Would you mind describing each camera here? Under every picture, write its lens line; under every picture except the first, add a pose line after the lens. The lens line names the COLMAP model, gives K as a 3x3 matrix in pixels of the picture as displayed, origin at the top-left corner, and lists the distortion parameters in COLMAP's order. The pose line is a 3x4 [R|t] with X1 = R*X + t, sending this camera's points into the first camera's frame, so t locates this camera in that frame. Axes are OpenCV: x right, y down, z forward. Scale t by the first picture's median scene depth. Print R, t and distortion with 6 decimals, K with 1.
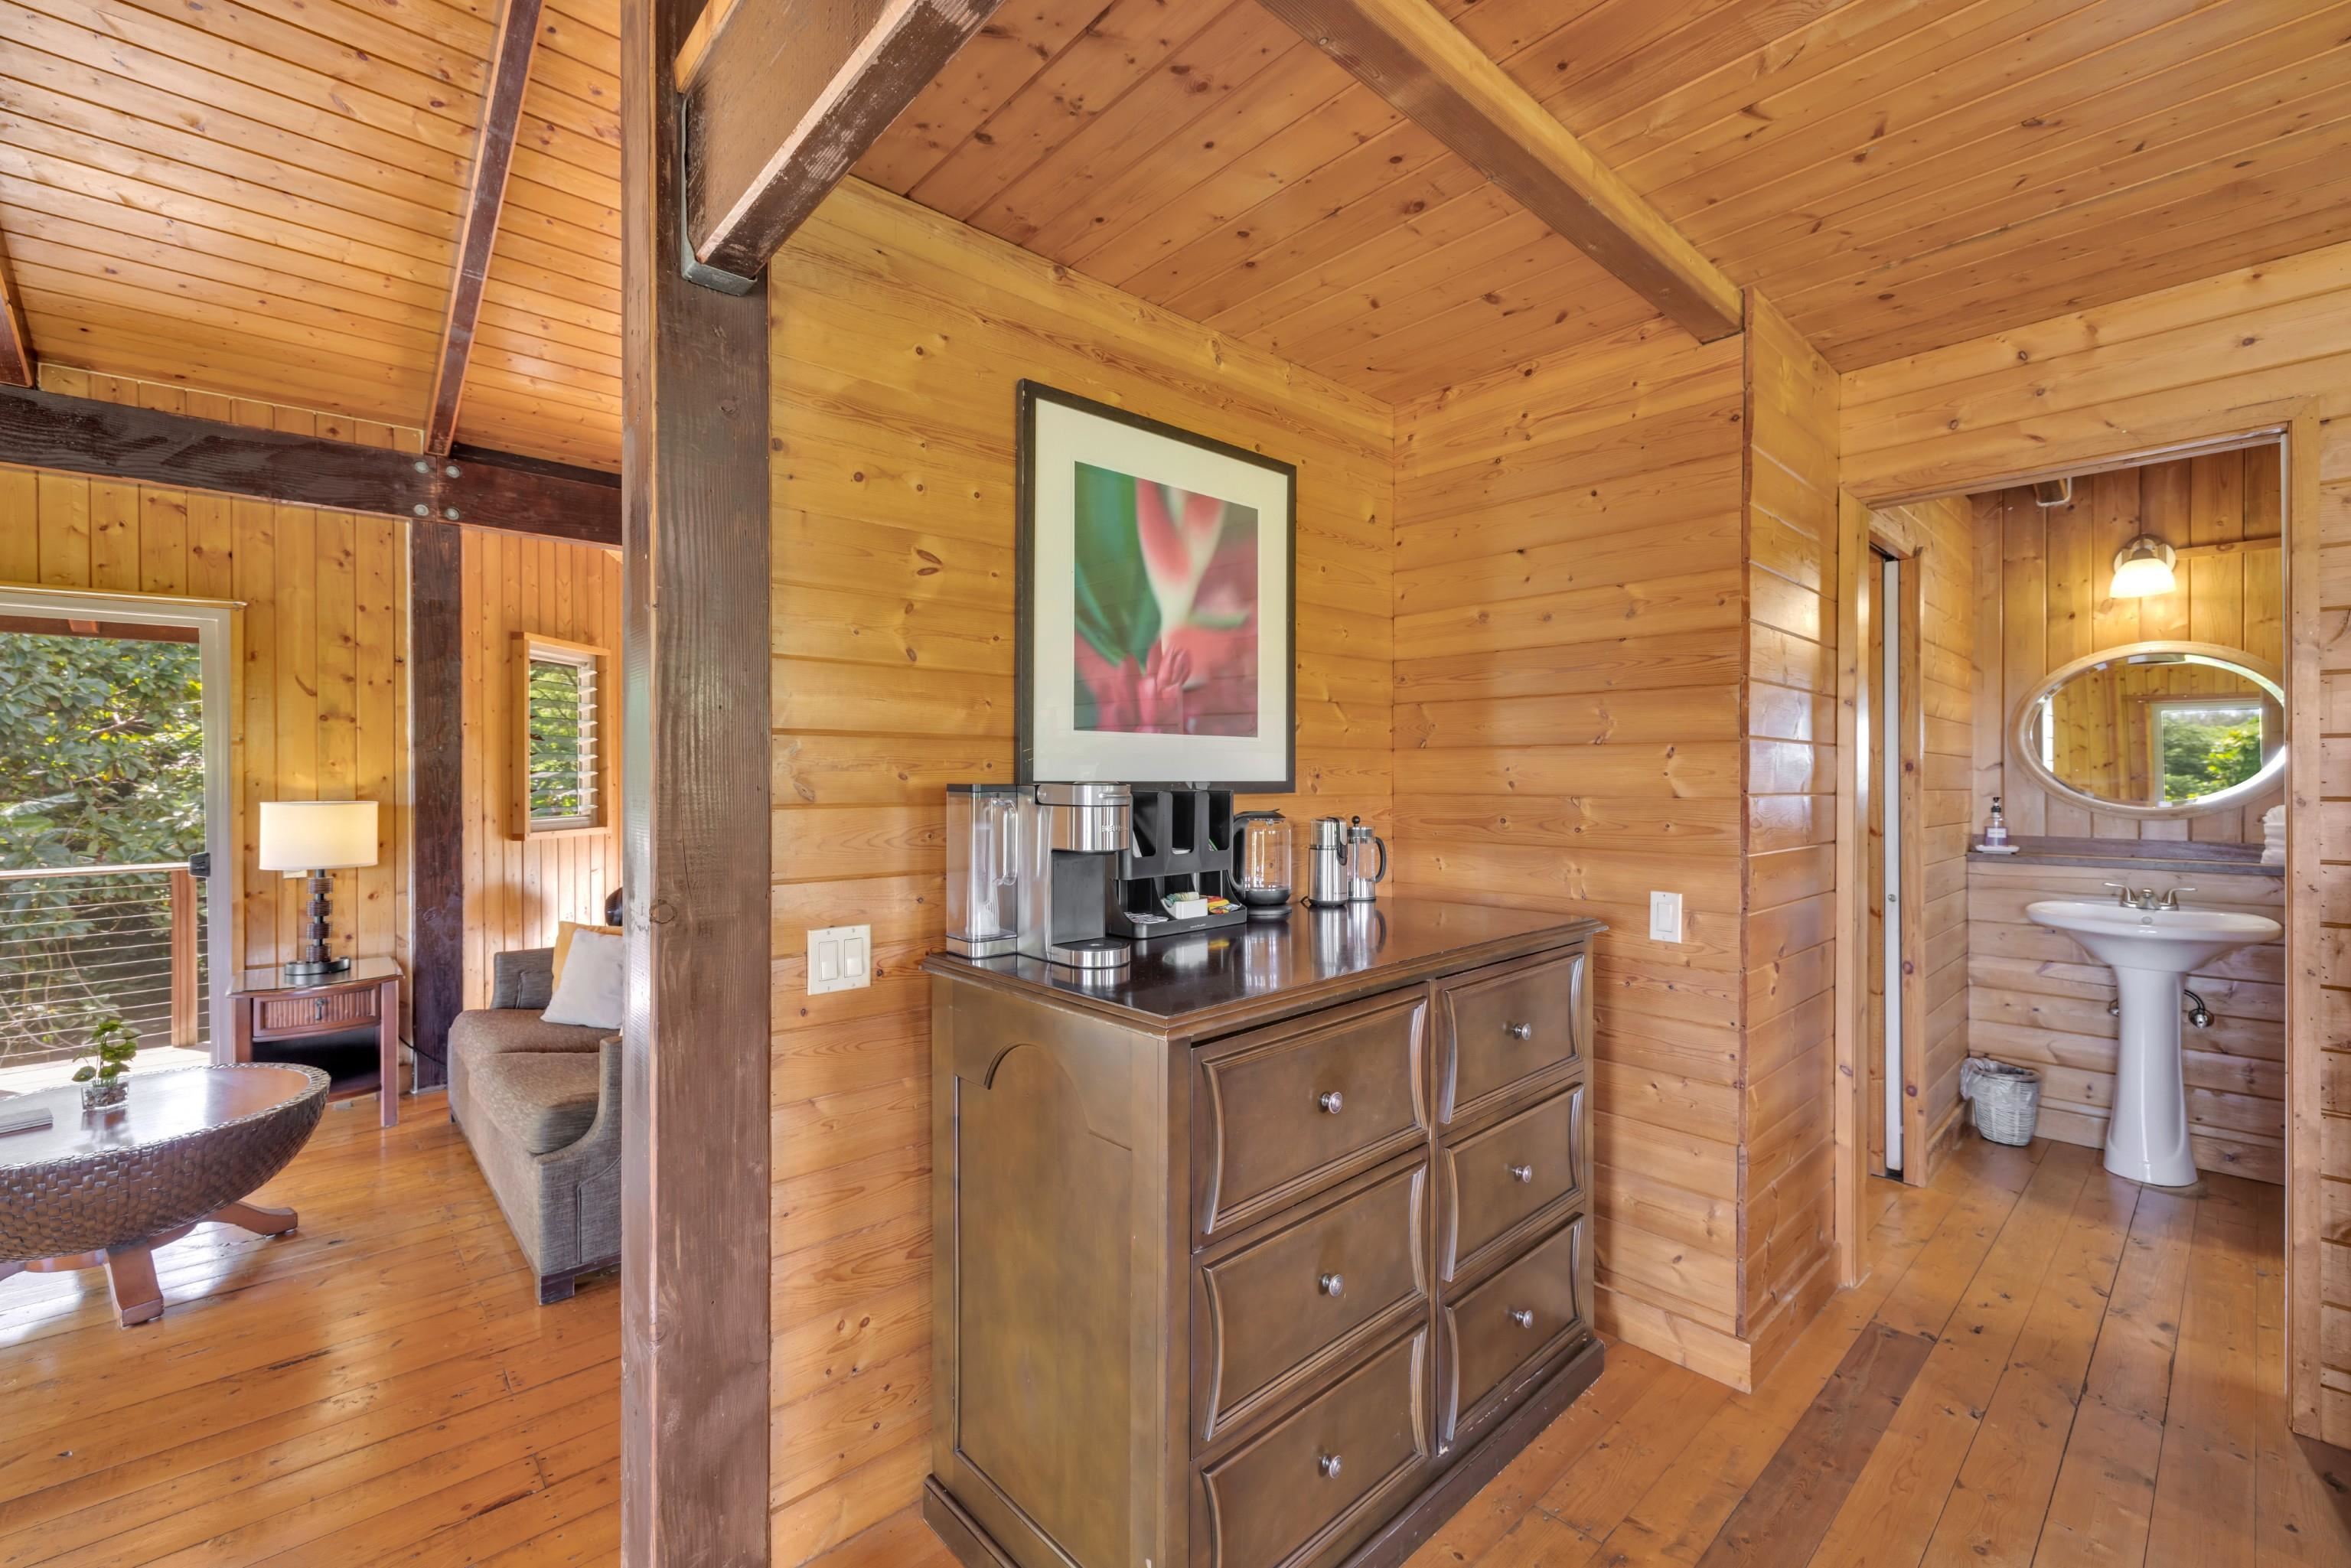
lens RADIAL K [[987.0, 0, 1175.5], [0, 987.0, 784.0], [0, 0, 1]] dist [0.001012, 0.000306]
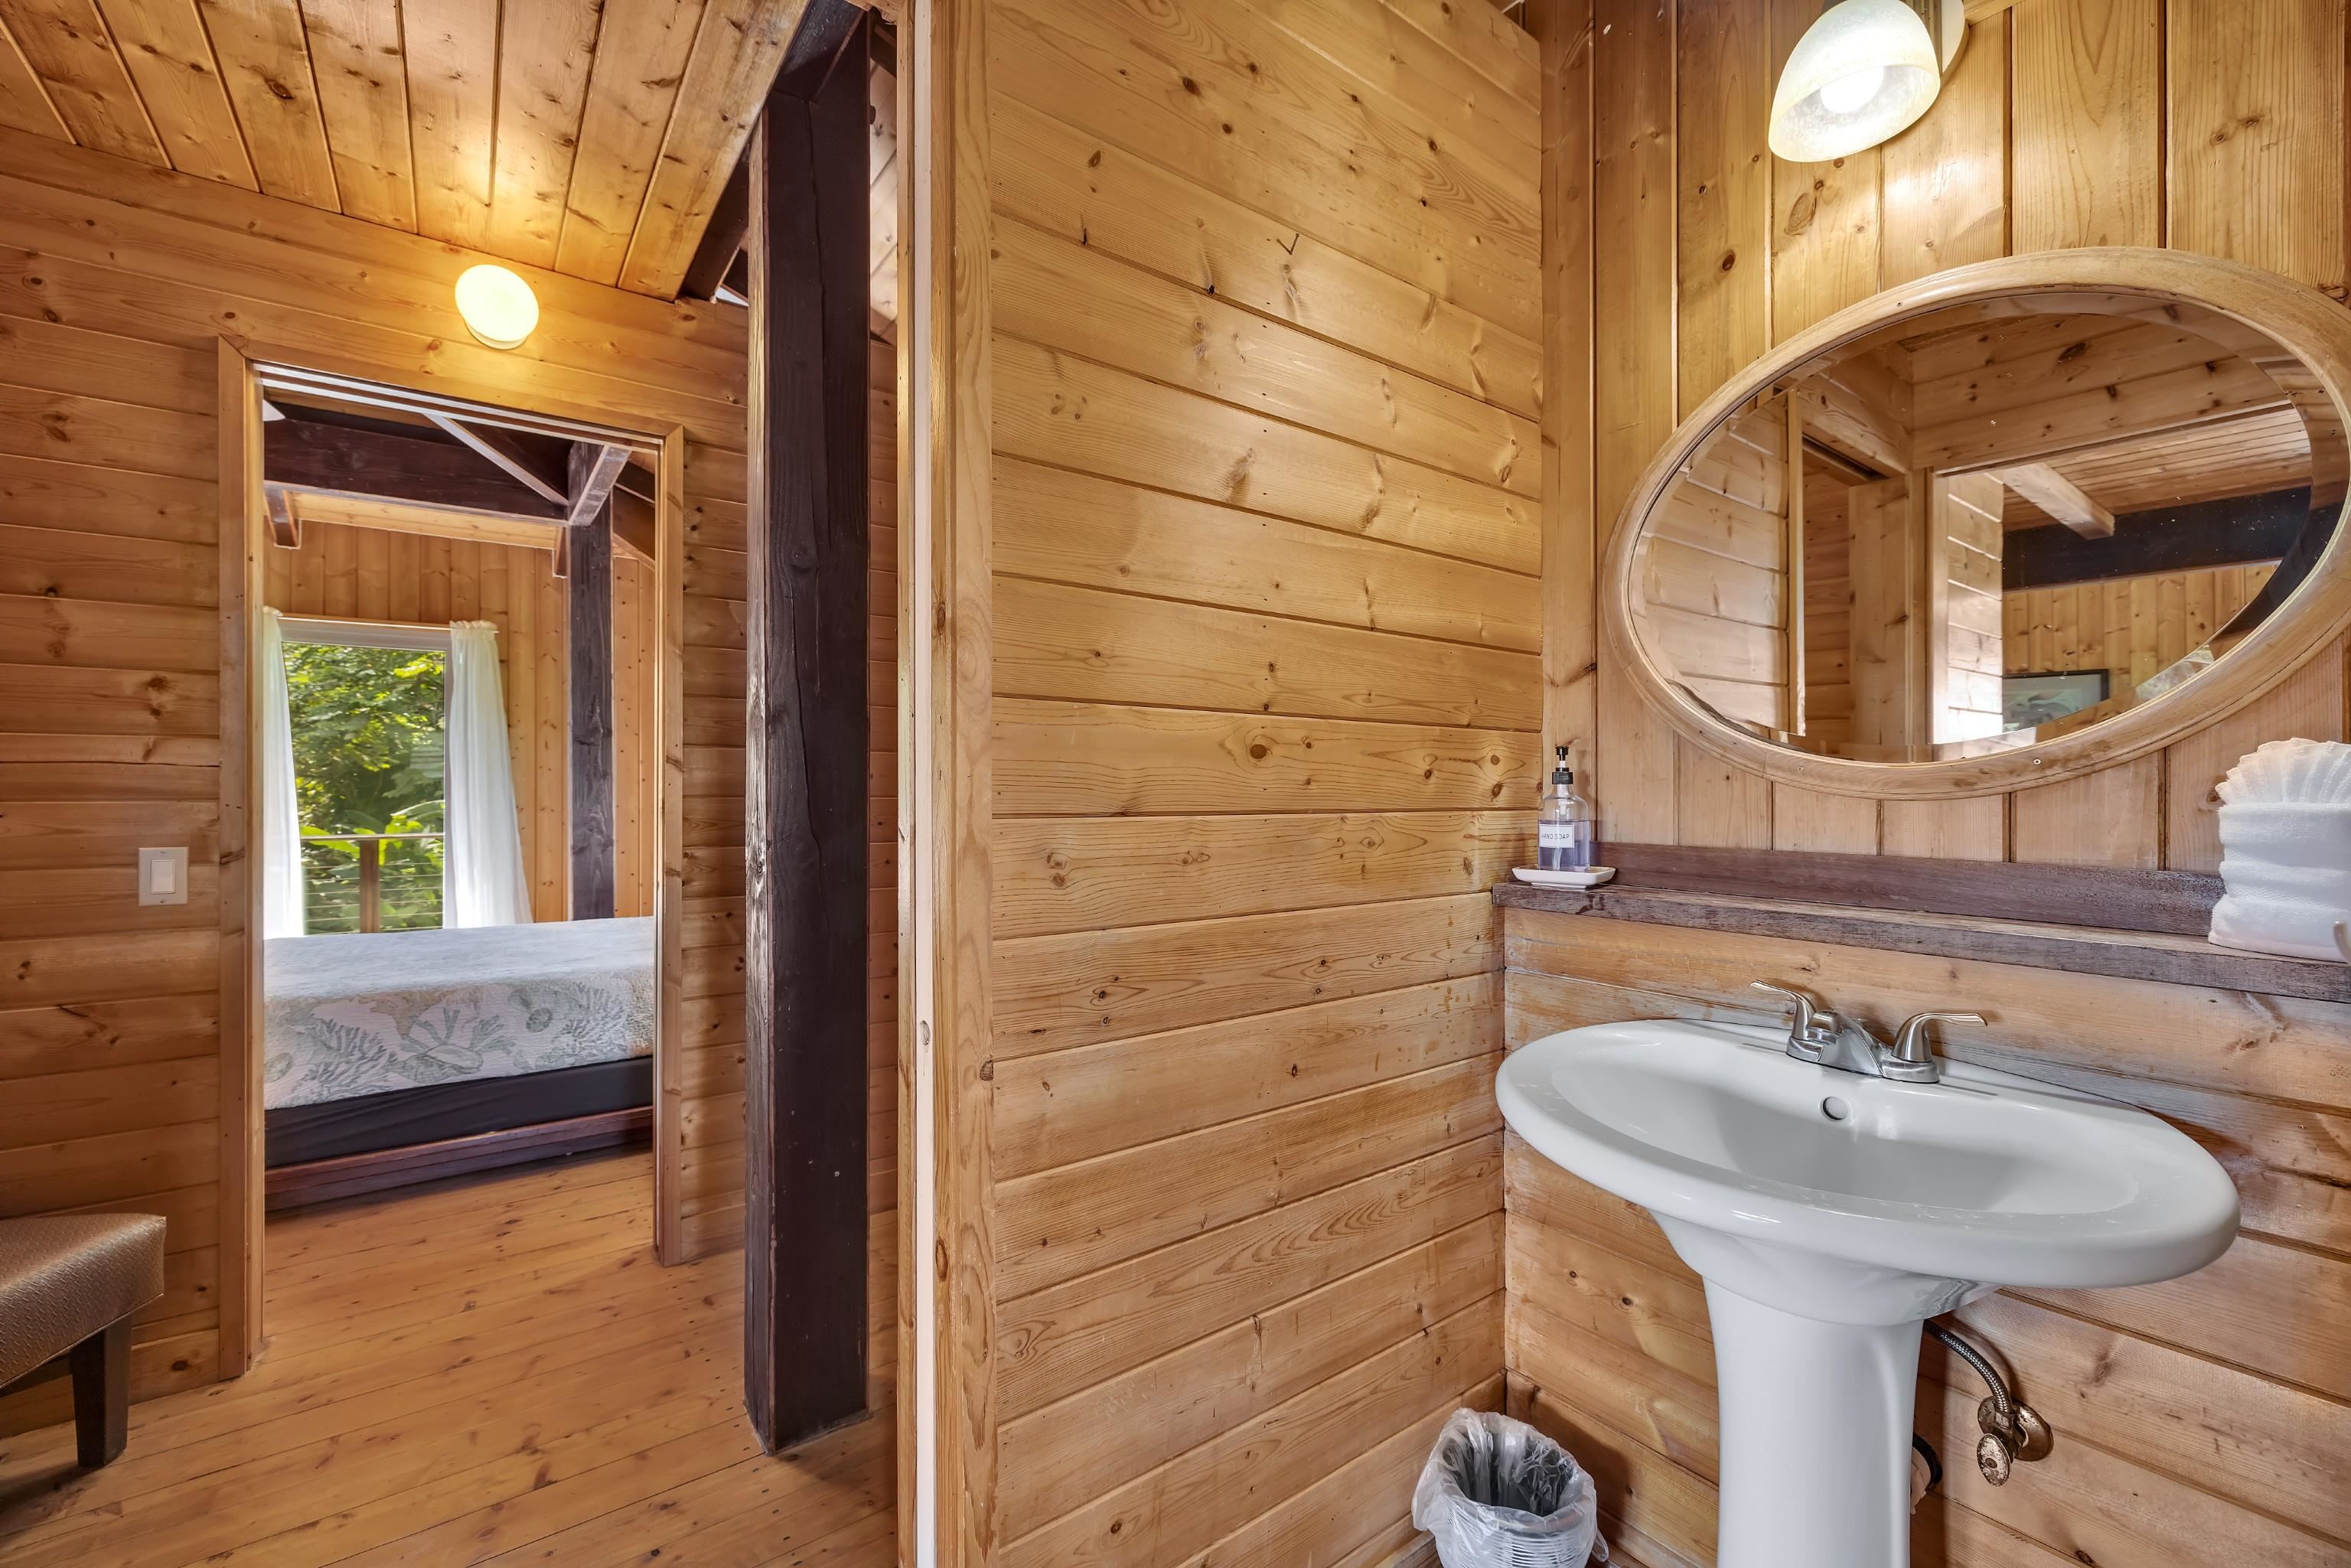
lens RADIAL K [[962.9, 0, 1175.5], [0, 962.9, 784.0], [0, 0, 1]] dist [-0.000422, 0.000005]
pose [[0.994366, 0.001315, -0.105991, 1.101252], [-0.001792, 0.999989, -0.004404, 0.047372], [0.105984, 0.004569, 0.994357, 0.915661]]
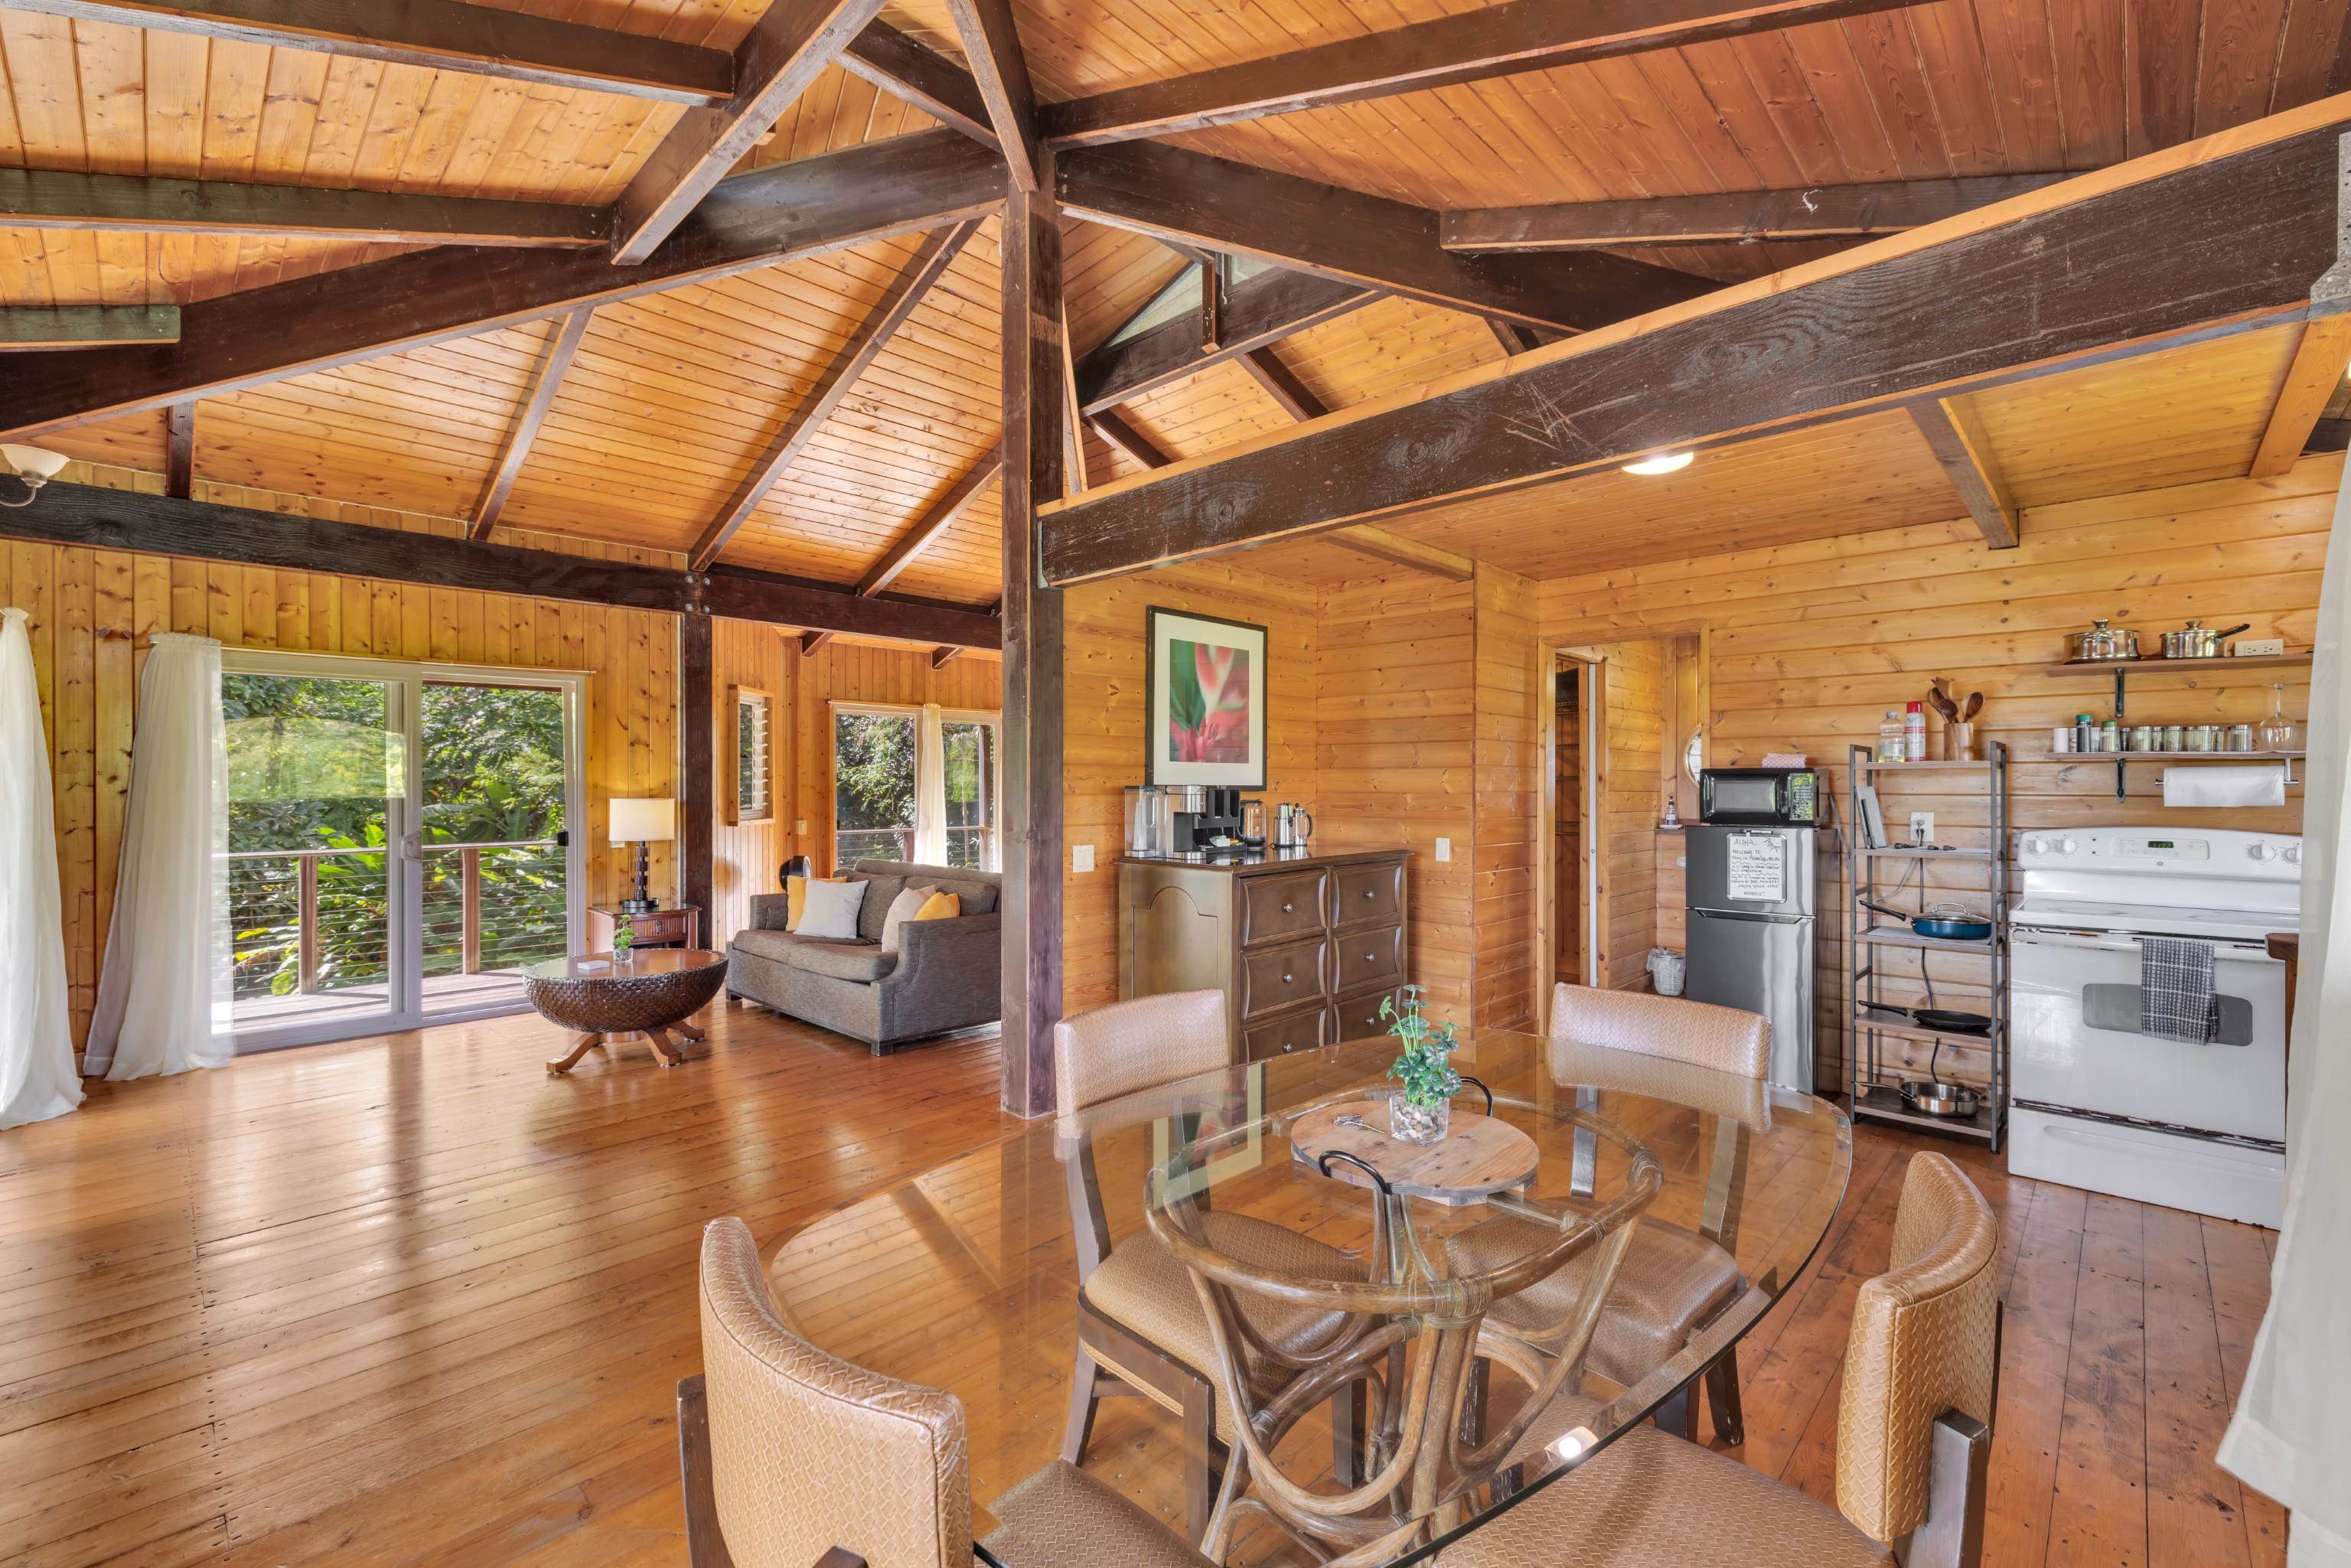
lens RADIAL K [[987.0, 0, 1175.5], [0, 987.0, 784.0], [0, 0, 1]] dist [0.001012, 0.000306]
pose [[0.998362, 0.001541, 0.057198, -0.180572], [-0.001090, 0.999968, -0.007914, 0.010661], [-0.057209, 0.007838, 0.998331, -0.997604]]
